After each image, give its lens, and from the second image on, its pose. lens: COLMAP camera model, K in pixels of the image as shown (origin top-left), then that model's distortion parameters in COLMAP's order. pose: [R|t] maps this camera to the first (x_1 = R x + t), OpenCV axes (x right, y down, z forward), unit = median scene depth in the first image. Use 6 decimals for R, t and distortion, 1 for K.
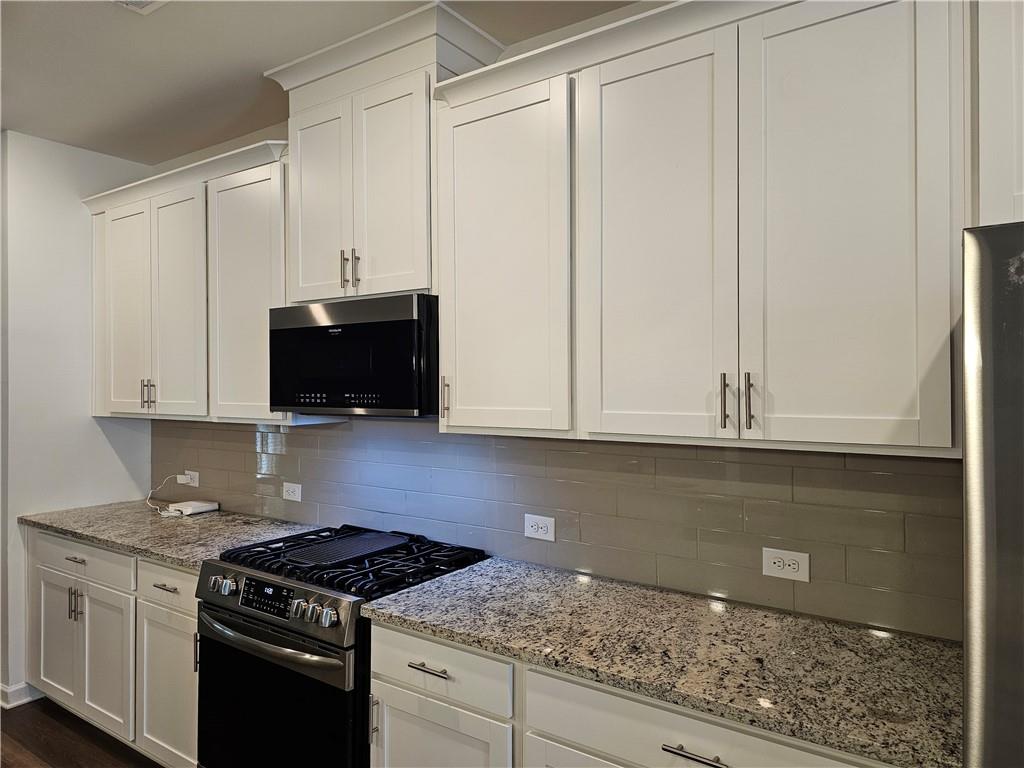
lens RADIAL K [[692.3, 0, 513.5], [0, 692.3, 379.6], [0, 0, 1]] dist [0.058792, -0.032964]
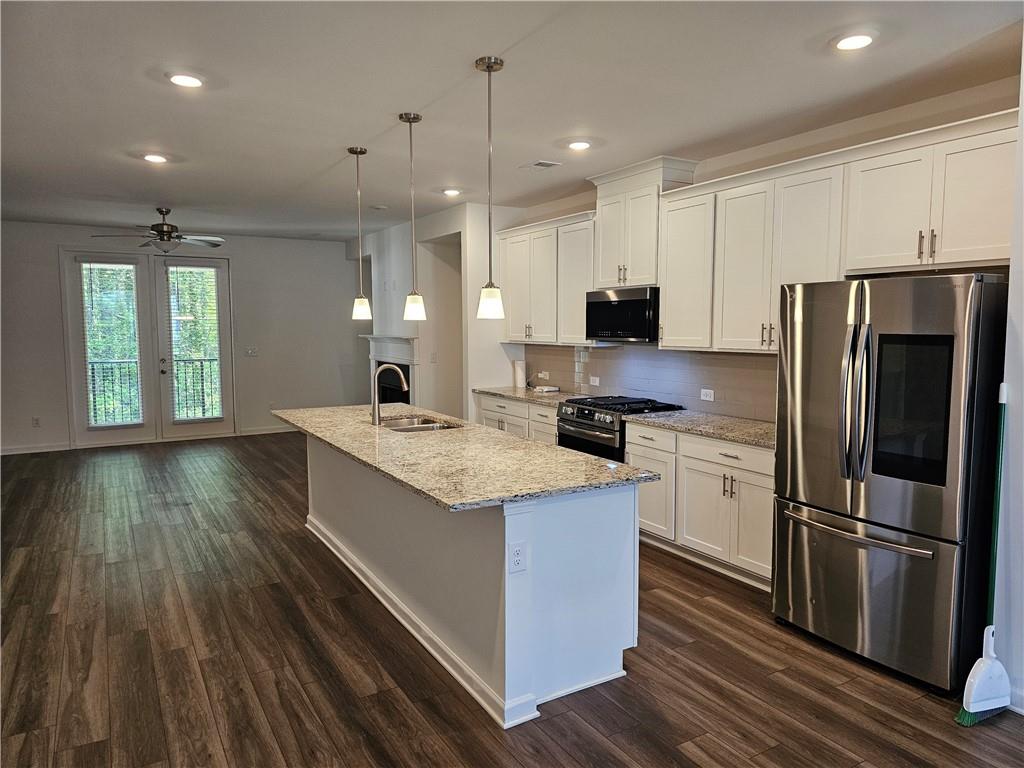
lens RADIAL K [[692.3, 0, 509.5], [0, 692.3, 382.1], [0, 0, 1]] dist [0.058792, -0.032964]
pose [[0.911894, 0.037584, -0.408702, 0.363273], [-0.002163, 0.996225, 0.086785, -0.010673], [0.410421, -0.078254, 0.908532, -1.208224]]
